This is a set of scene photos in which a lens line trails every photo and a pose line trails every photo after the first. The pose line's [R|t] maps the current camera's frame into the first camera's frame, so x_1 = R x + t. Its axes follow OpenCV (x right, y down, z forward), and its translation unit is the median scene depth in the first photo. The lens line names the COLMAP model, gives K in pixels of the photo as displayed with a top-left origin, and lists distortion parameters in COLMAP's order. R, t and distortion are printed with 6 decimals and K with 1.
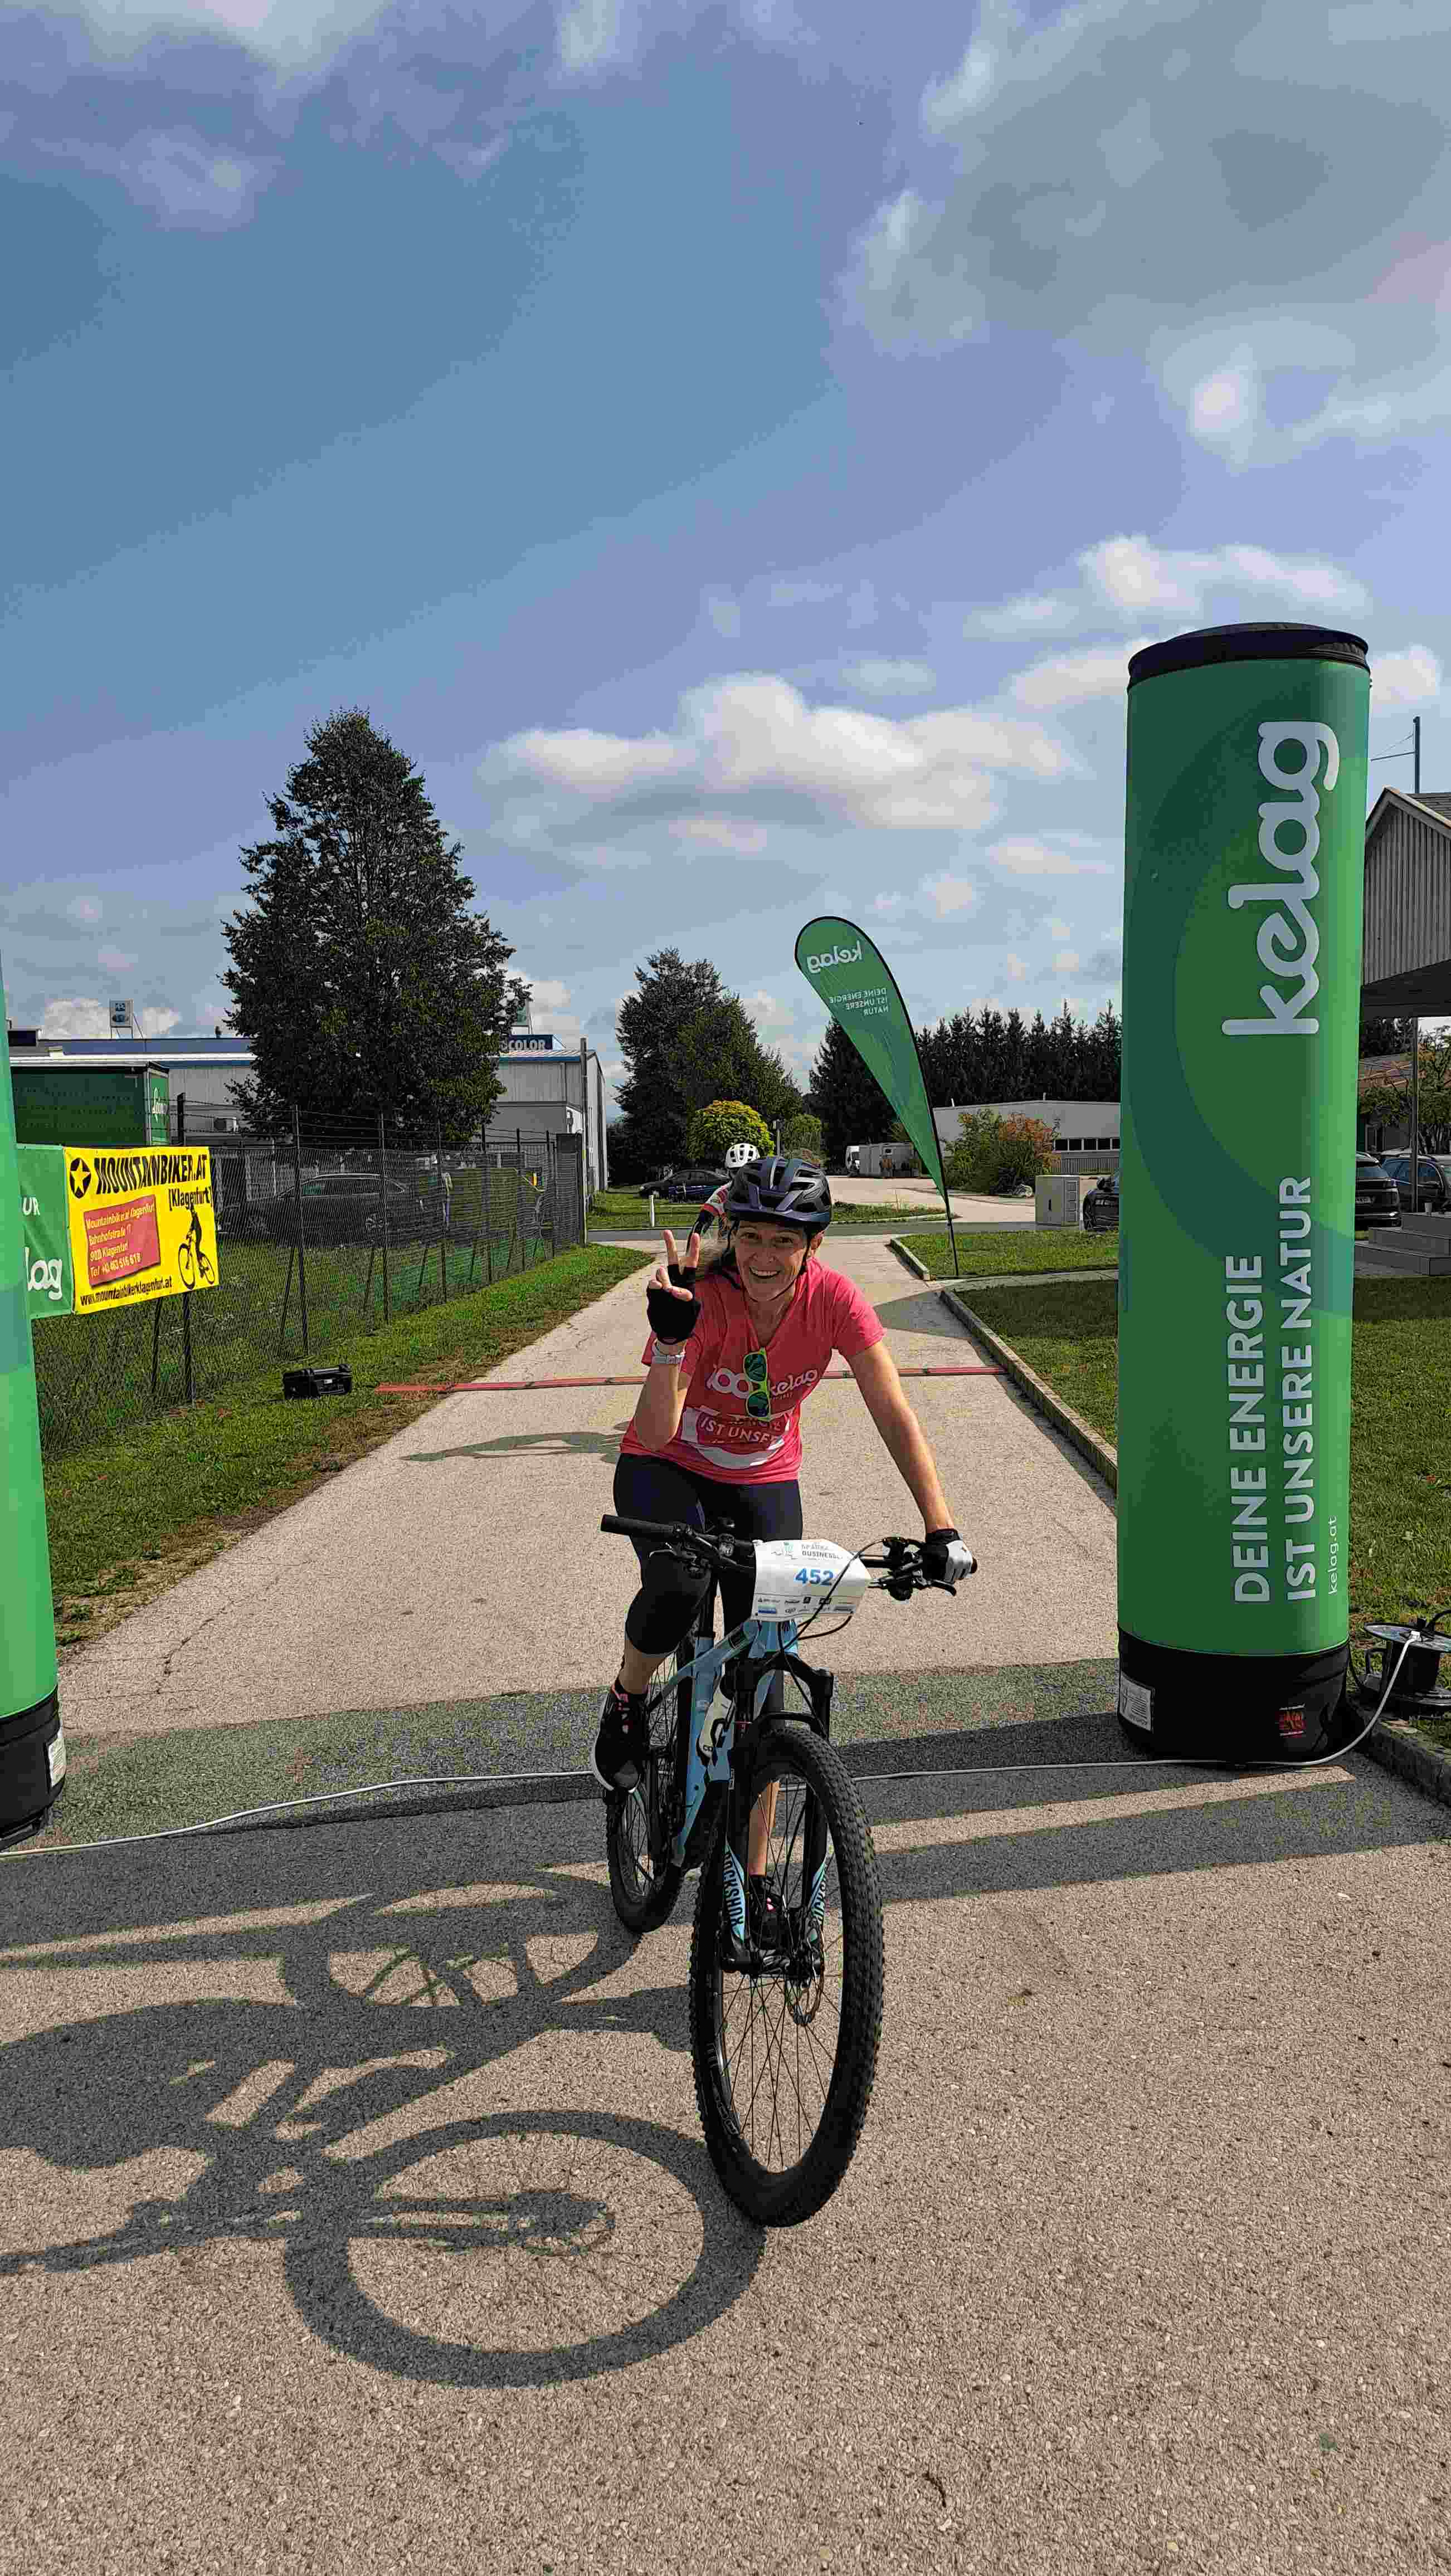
lens RADIAL K [[1686.7, 0, 730.8], [0, 1686.7, 1293.5], [0, 0, 1]] dist [0.062089, -0.049715]
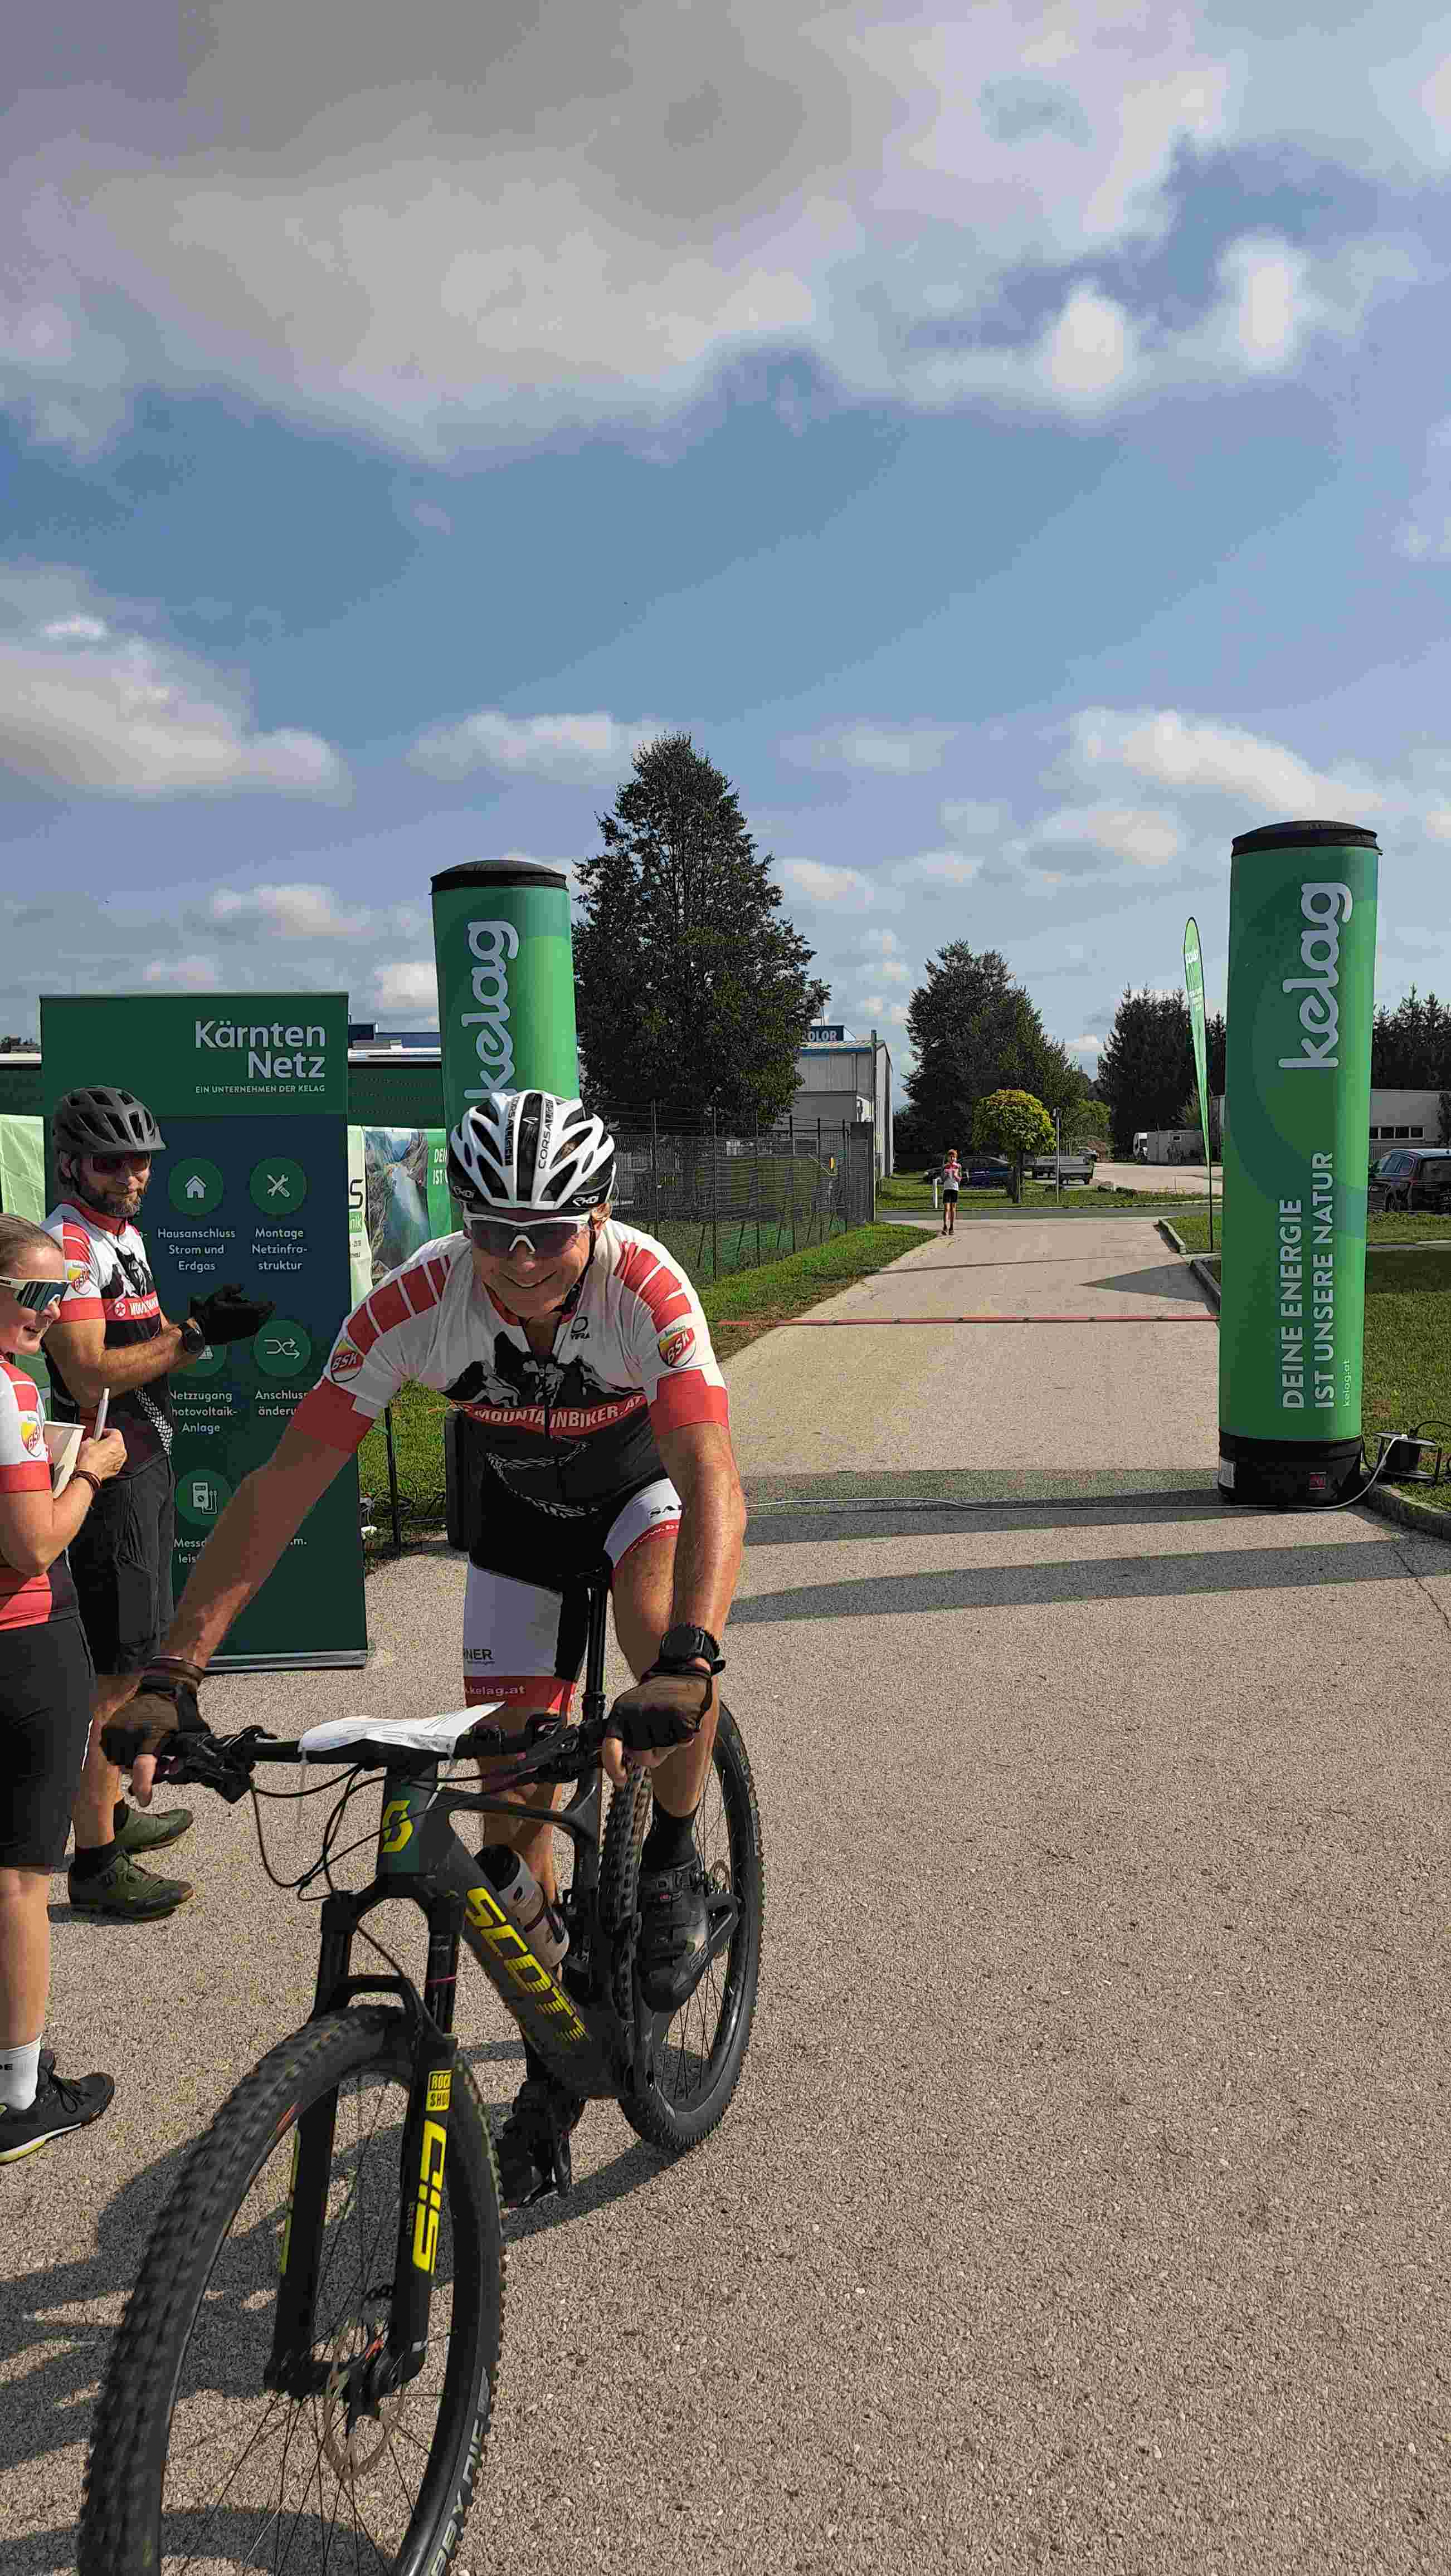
lens RADIAL K [[1864.9, 0, 756.9], [0, 1864.9, 1301.2], [0, 0, 1]] dist [0.094115, -0.103350]
pose [[0.989616, 0.017597, -0.142656, 0.038128], [-0.017154, 0.999843, 0.004335, 0.062861], [0.142710, -0.001843, 0.989763, -0.725390]]
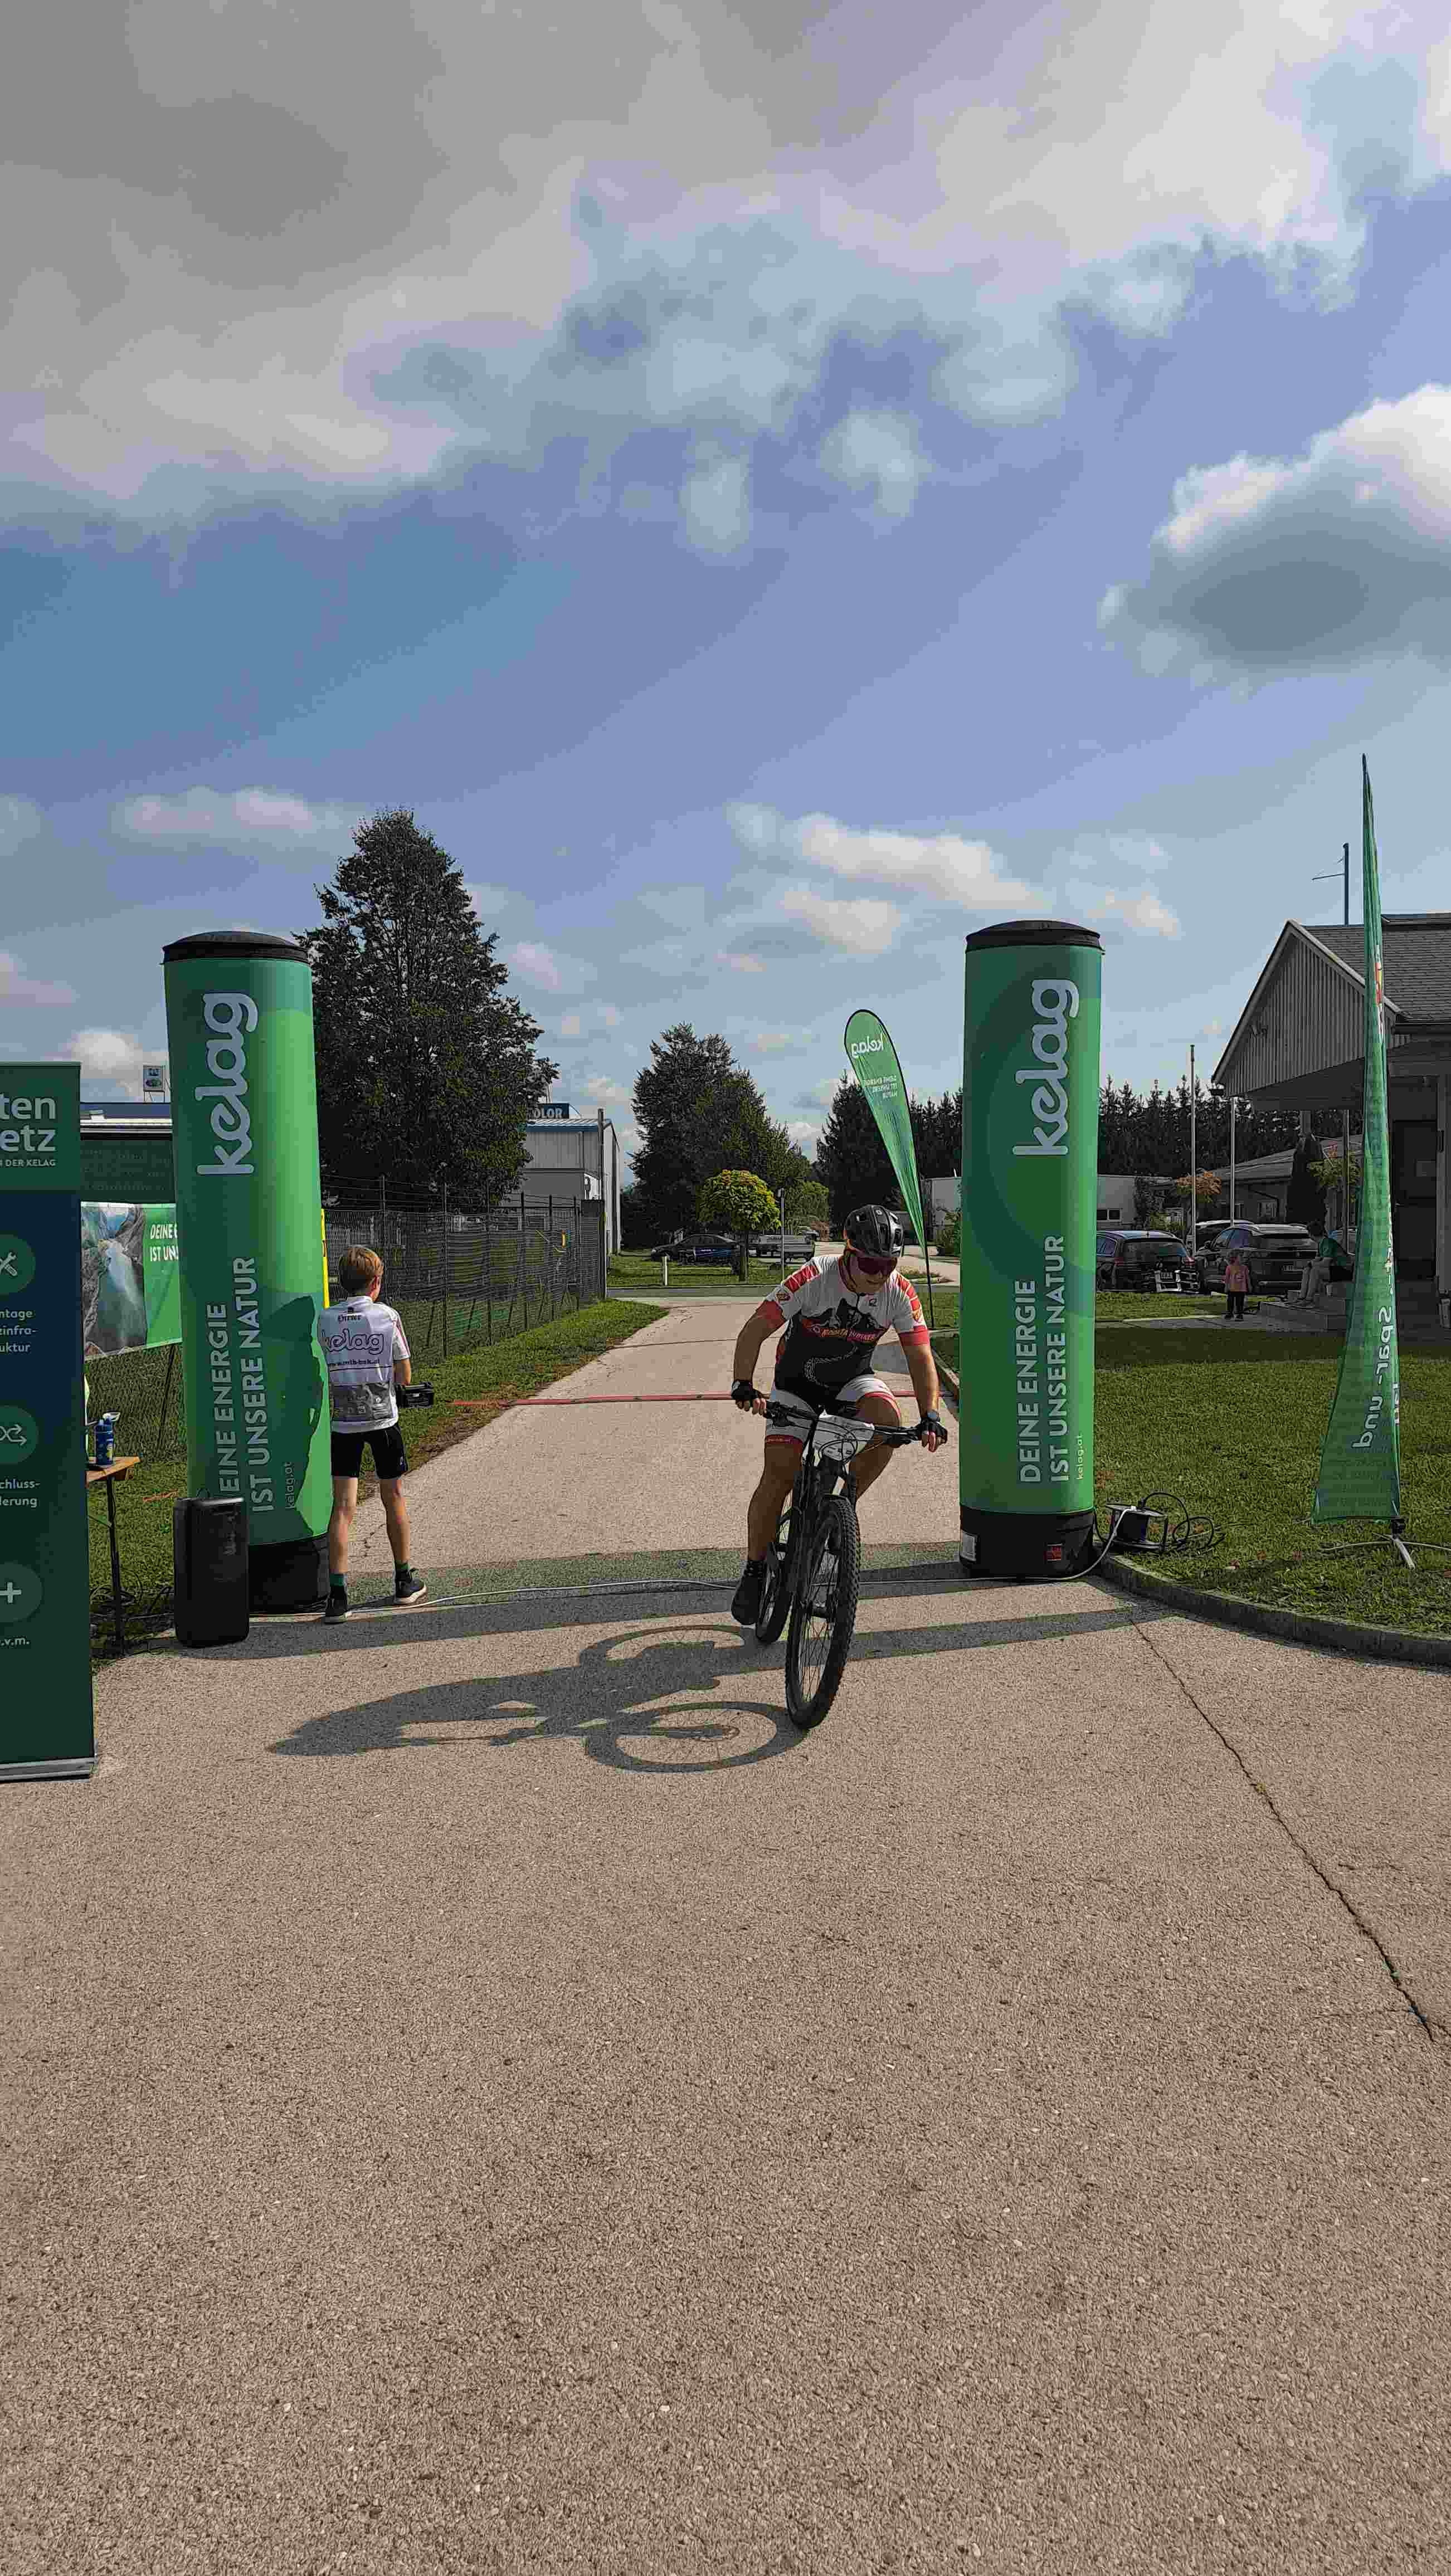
lens RADIAL K [[1864.9, 0, 756.9], [0, 1864.9, 1301.2], [0, 0, 1]] dist [0.094115, -0.103350]
pose [[0.999908, 0.011196, 0.007594, 0.010423], [-0.010890, 0.999171, -0.039235, 0.061099], [-0.008027, 0.039149, 0.999201, -0.723020]]
